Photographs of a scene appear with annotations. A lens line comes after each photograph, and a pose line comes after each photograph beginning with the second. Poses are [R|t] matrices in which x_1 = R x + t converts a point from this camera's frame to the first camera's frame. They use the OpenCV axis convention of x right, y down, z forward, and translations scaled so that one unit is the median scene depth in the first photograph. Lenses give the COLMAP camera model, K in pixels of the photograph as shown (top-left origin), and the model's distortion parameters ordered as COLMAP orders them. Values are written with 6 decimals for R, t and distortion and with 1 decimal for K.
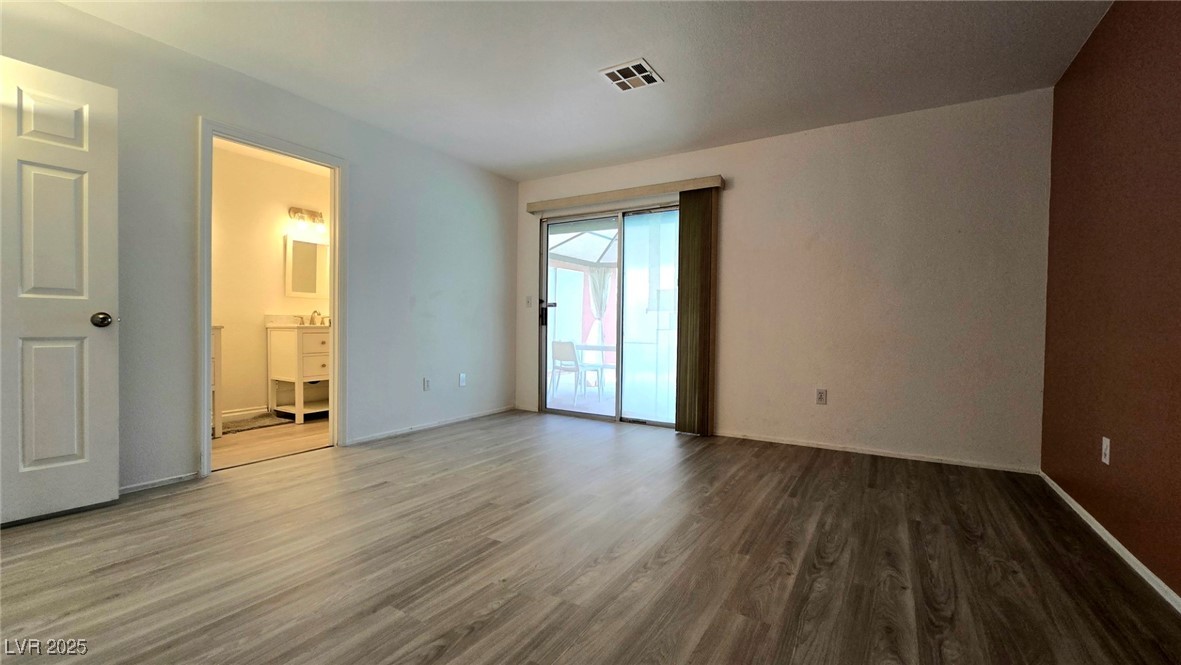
lens RADIAL K [[484.9, 0, 598.1], [0, 484.9, 333.6], [0, 0, 1]] dist [-0.003992, -0.000520]
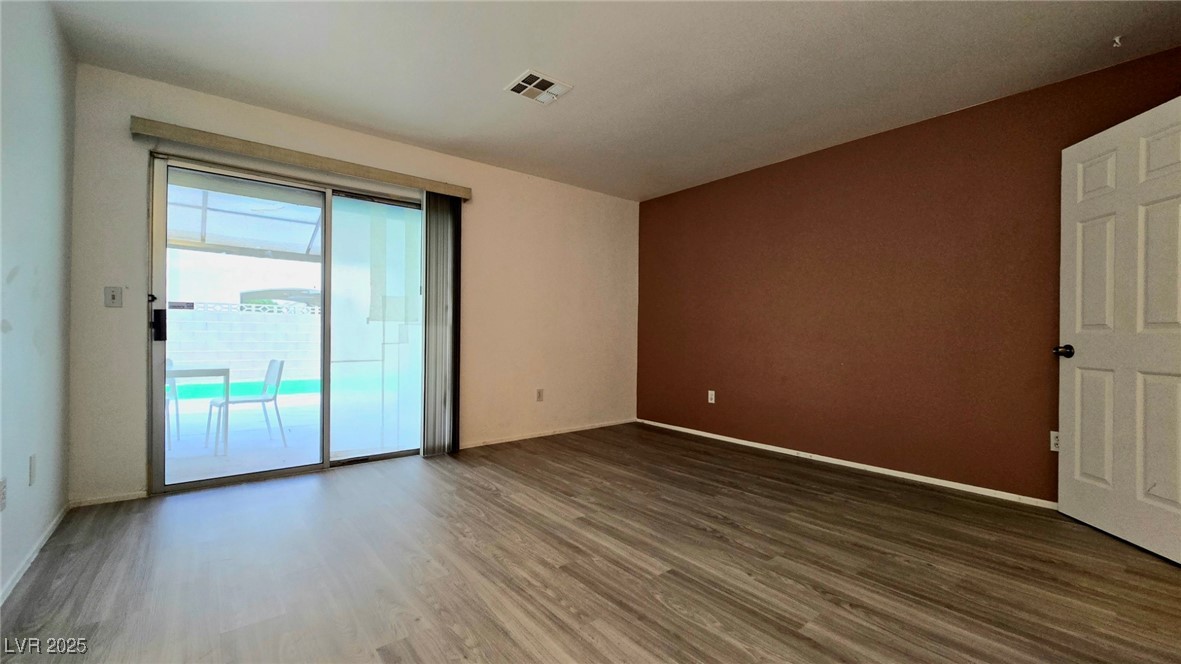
lens RADIAL K [[484.9, 0, 596.6], [0, 484.9, 332.5], [0, 0, 1]] dist [-0.003992, -0.000520]
pose [[0.328408, -0.008318, 0.944499, -0.885002], [0.011476, 0.999923, 0.004816, -0.043935], [-0.944466, 0.009257, 0.328478, 0.613875]]
